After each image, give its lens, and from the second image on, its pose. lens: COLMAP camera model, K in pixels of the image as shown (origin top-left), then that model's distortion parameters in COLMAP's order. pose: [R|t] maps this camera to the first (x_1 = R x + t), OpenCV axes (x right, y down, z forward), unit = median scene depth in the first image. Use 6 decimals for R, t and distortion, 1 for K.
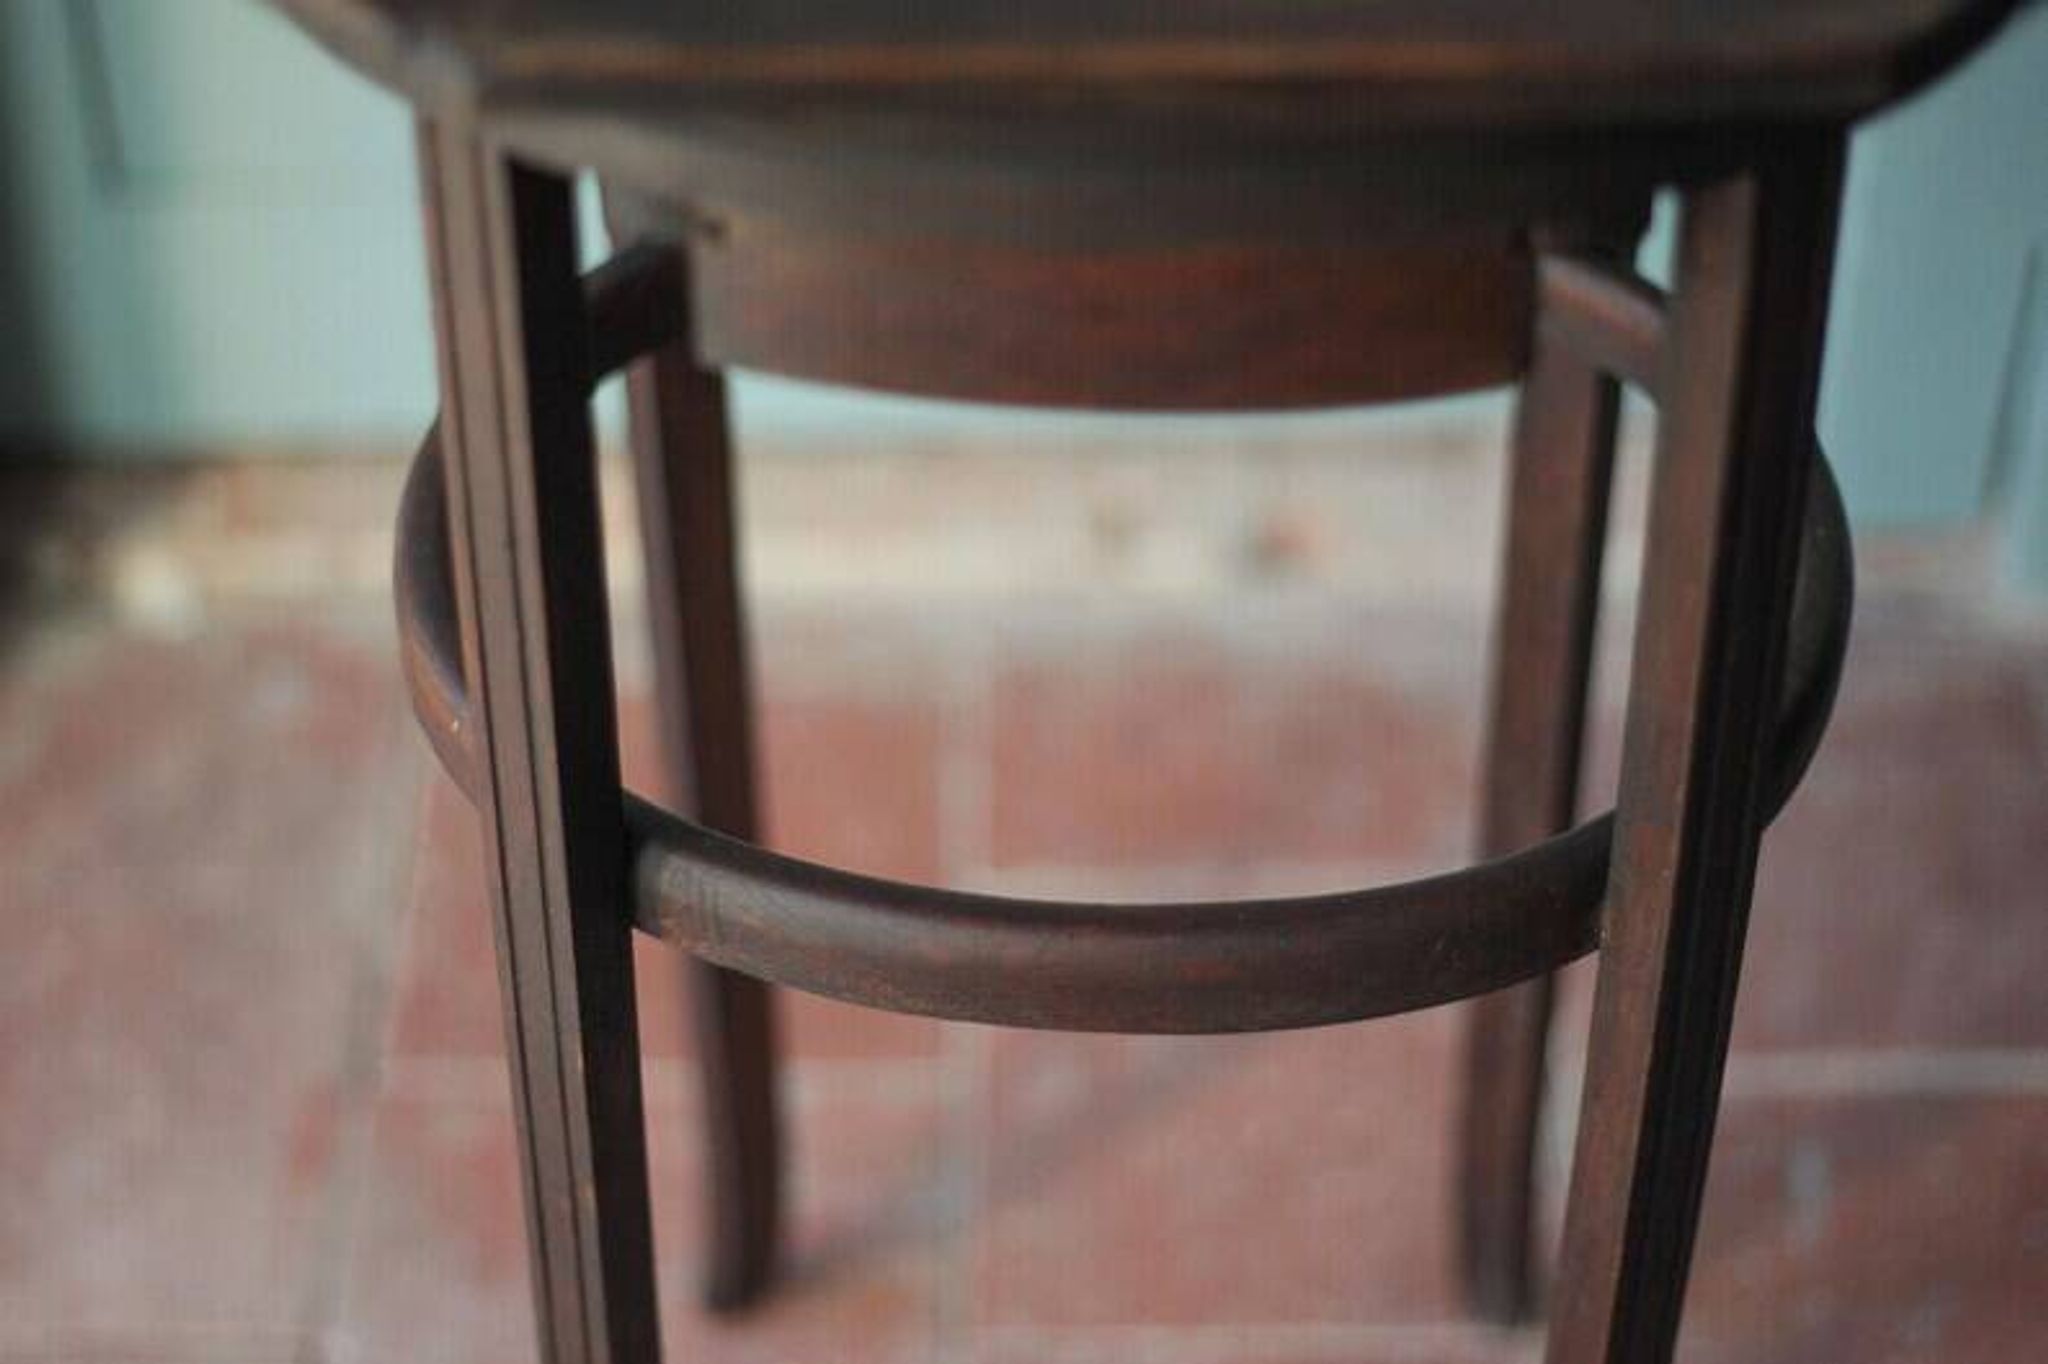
lens RADIAL K [[4205.2, 0, 1019.6], [0, 4205.2, 677.1], [0, 0, 1]] dist [-0.128989, 0.000000]
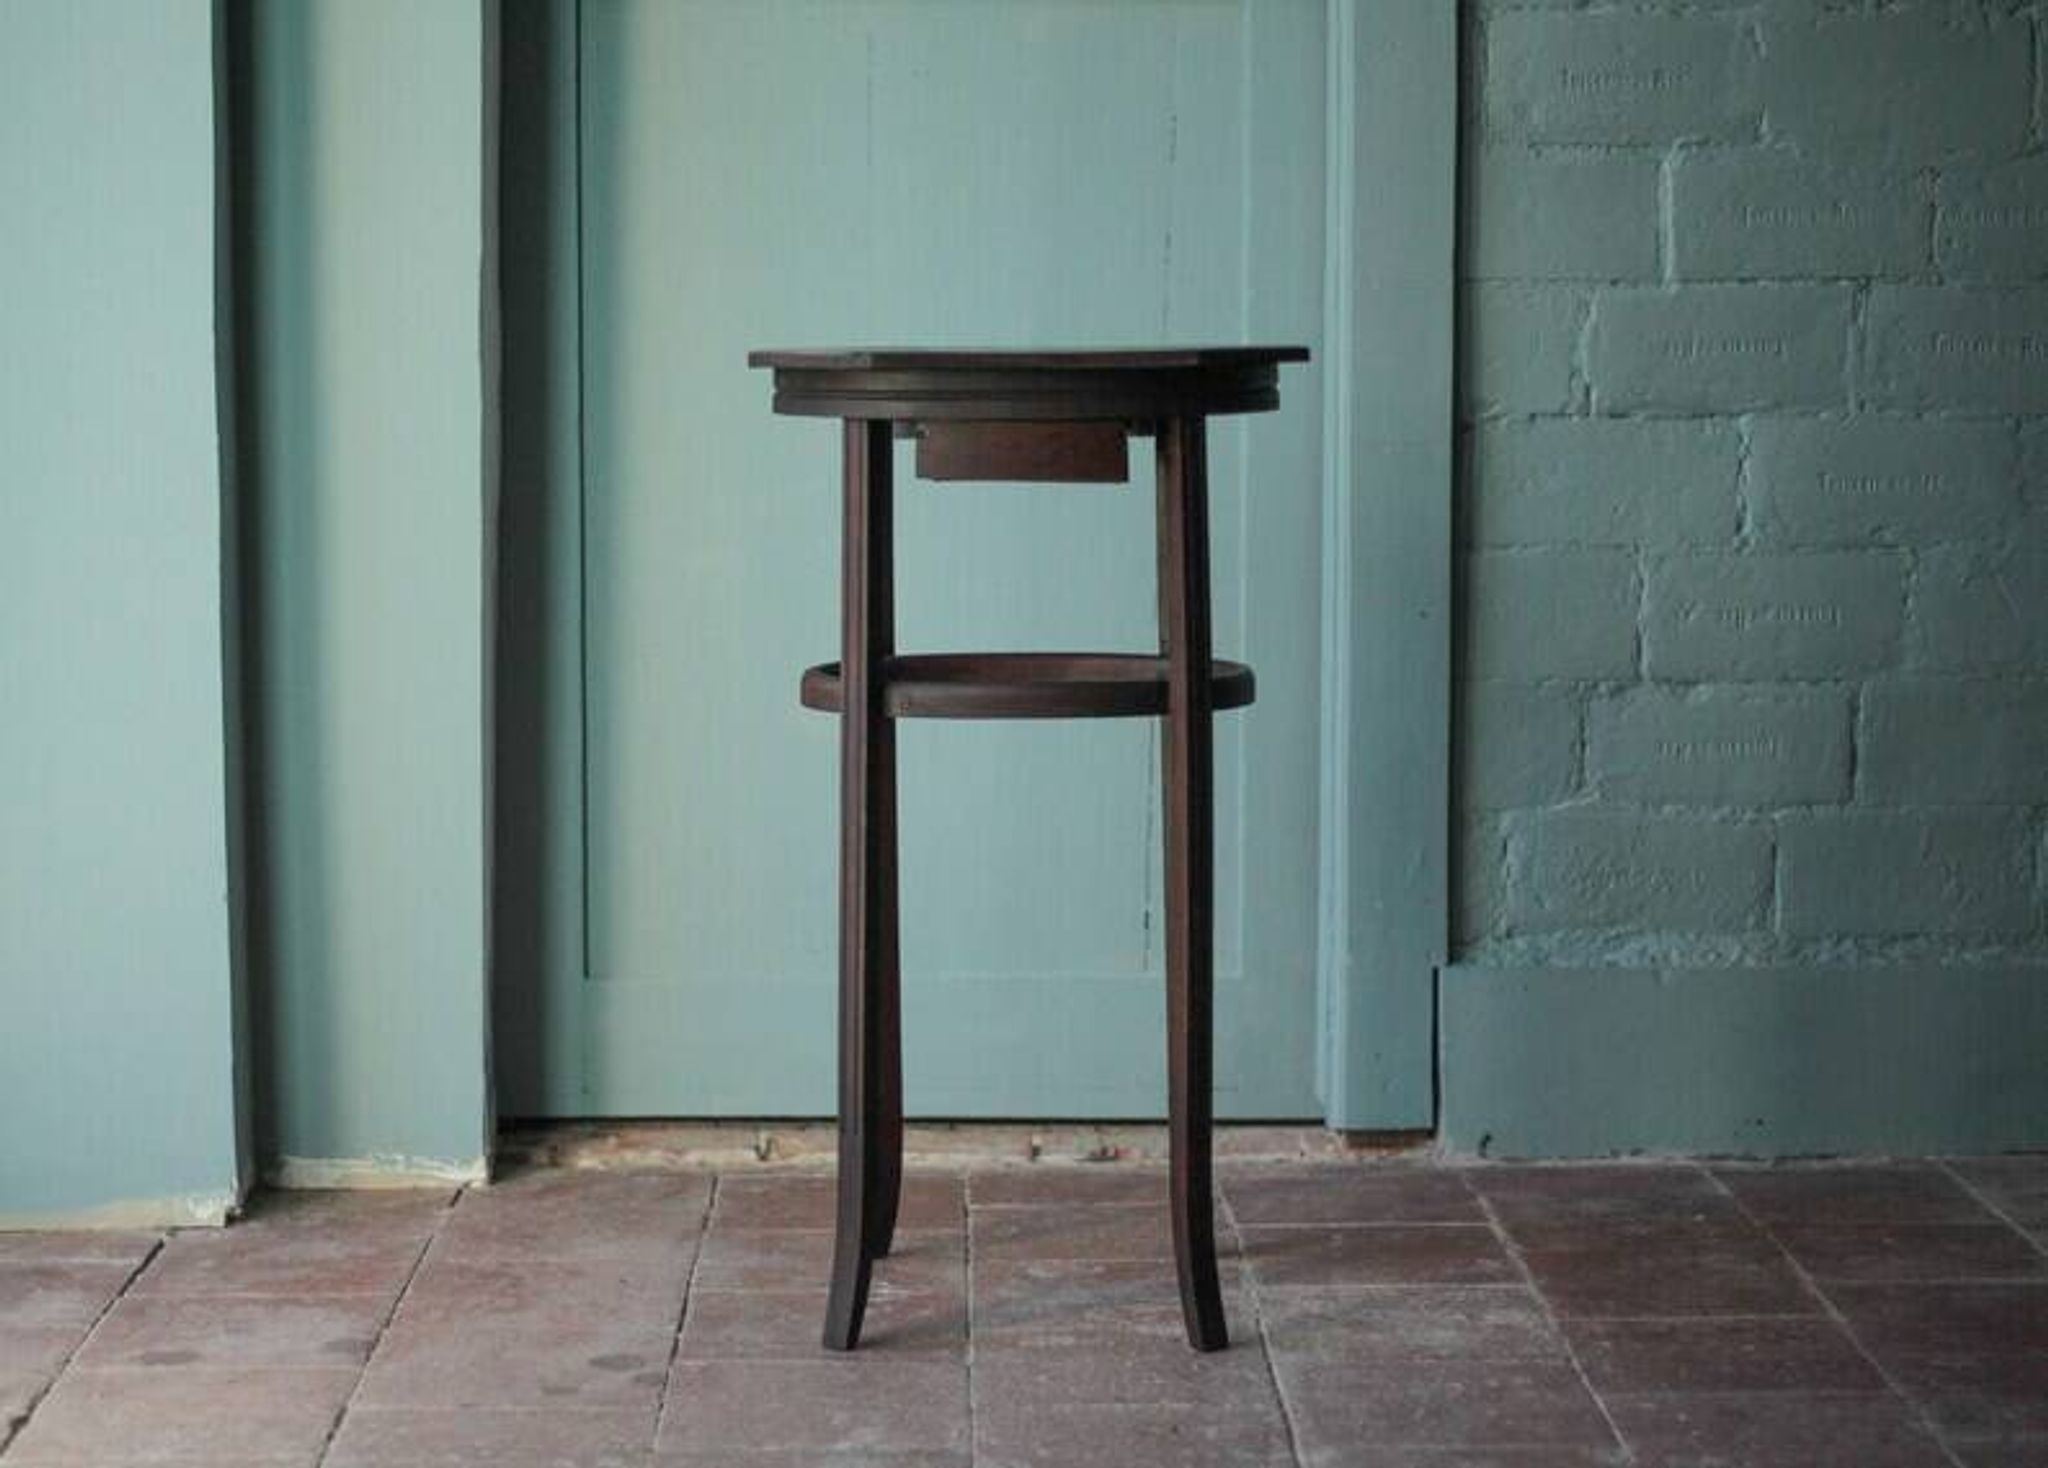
lens RADIAL K [[4607.2, 0, 1020.8], [0, 4607.2, 638.7], [0, 0, 1]] dist [-0.127251, 0.000000]
pose [[0.999821, -0.004071, 0.018474, -0.031632], [0.014594, 0.787371, -0.616307, 1.446227], [-0.012037, 0.616467, 0.787289, -1.219012]]
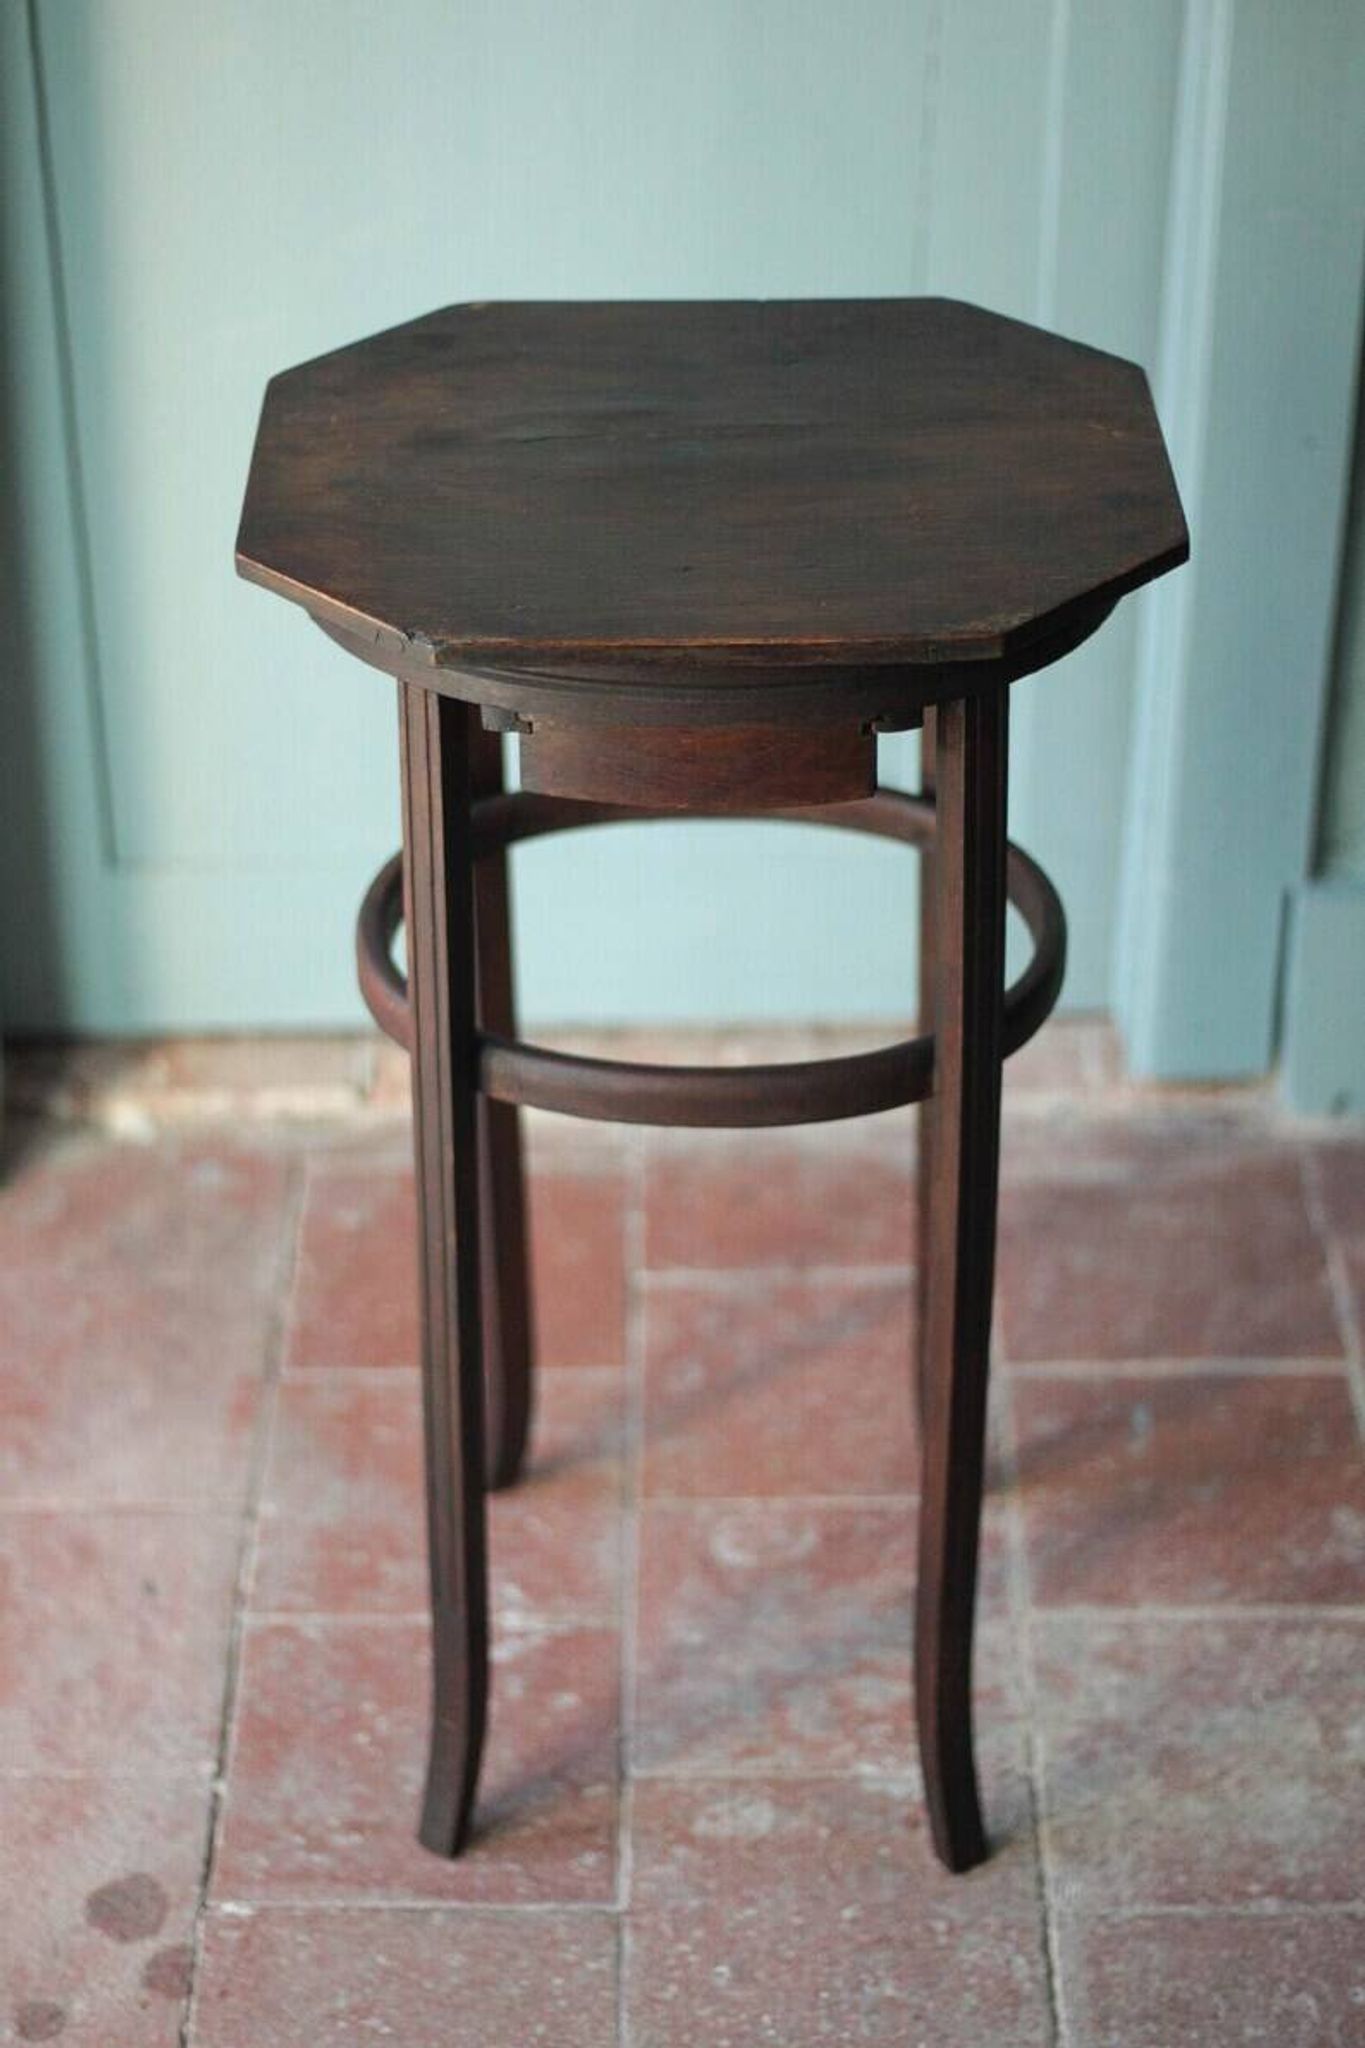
lens RADIAL K [[4205.2, 0, 697.3], [0, 4205.2, 1019.4], [0, 0, 1]] dist [-0.128989, 0.000000]
pose [[0.999986, -0.005060, 0.001642, 0.009693], [0.005253, 0.988046, -0.154068, 0.223480], [-0.000842, 0.154074, 0.988059, -0.695919]]
